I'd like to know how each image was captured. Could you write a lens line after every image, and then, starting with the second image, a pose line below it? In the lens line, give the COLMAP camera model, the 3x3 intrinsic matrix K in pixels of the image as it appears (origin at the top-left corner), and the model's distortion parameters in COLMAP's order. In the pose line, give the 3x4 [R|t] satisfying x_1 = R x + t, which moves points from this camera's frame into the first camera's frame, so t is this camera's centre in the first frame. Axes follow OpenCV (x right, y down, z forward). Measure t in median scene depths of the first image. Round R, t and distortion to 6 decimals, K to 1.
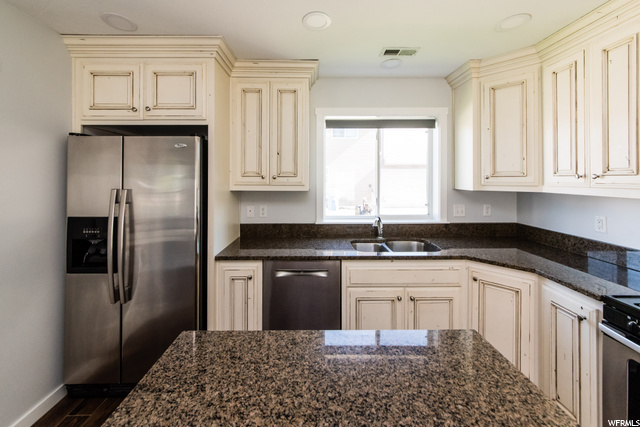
lens RADIAL K [[233.1, 0, 320.8], [0, 233.1, 180.3], [0, 0, 1]] dist [-0.000885, -0.000146]
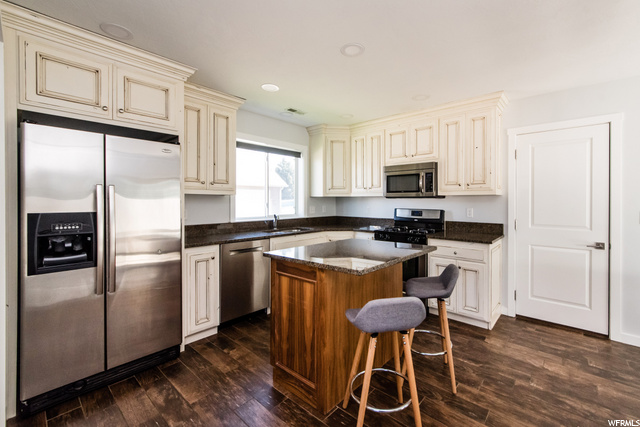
lens RADIAL K [[237.4, 0, 327.9], [0, 237.4, 200.3], [0, 0, 1]] dist [0.000667, 0.000010]
pose [[0.705770, -0.001615, 0.708439, -0.655335], [0.001025, 0.999999, 0.001259, 0.076499], [-0.708441, -0.000162, 0.705770, -0.331204]]
